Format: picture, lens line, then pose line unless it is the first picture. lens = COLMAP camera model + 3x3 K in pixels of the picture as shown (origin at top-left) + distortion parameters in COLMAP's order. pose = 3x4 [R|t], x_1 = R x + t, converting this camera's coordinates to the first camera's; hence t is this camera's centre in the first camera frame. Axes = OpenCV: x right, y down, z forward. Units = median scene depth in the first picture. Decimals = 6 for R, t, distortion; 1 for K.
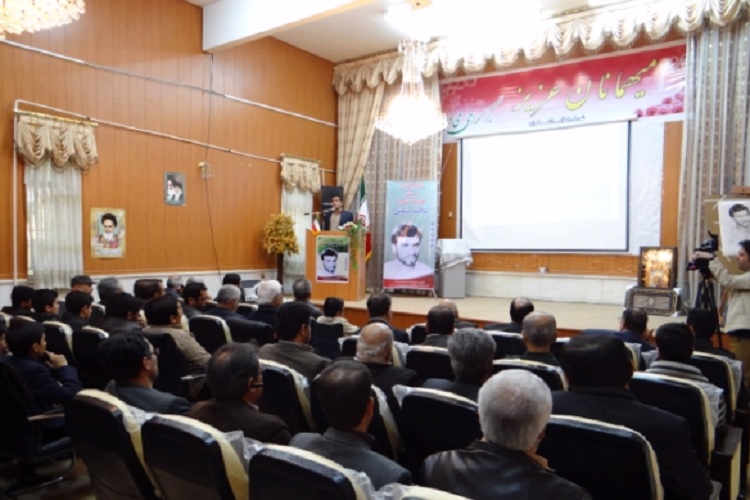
lens RADIAL K [[610.4, 0, 375.0], [0, 610.4, 250.0], [0, 0, 1]] dist [-0.000530, -0.000013]
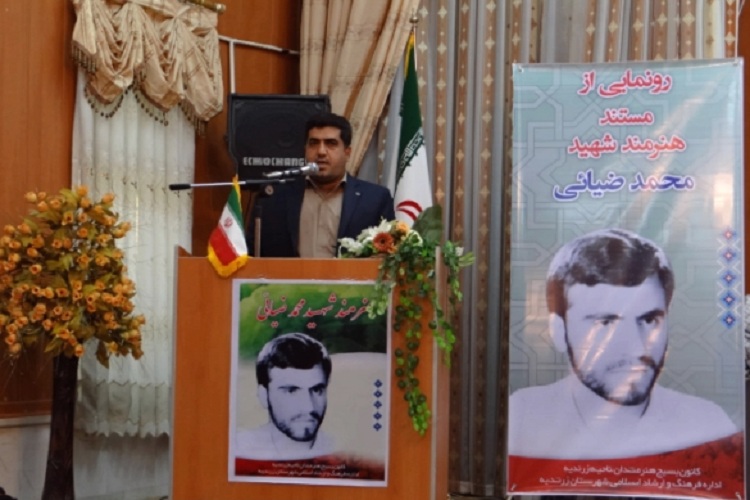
lens RADIAL K [[854.6, 0, 375.0], [0, 854.6, 250.0], [0, 0, 1]] dist [-0.071623, -0.013001]
pose [[0.969046, 0.018020, 0.246221, -0.123886], [0.001307, 0.996944, -0.078106, -0.009140], [-0.246877, 0.076010, 0.966061, 0.675087]]
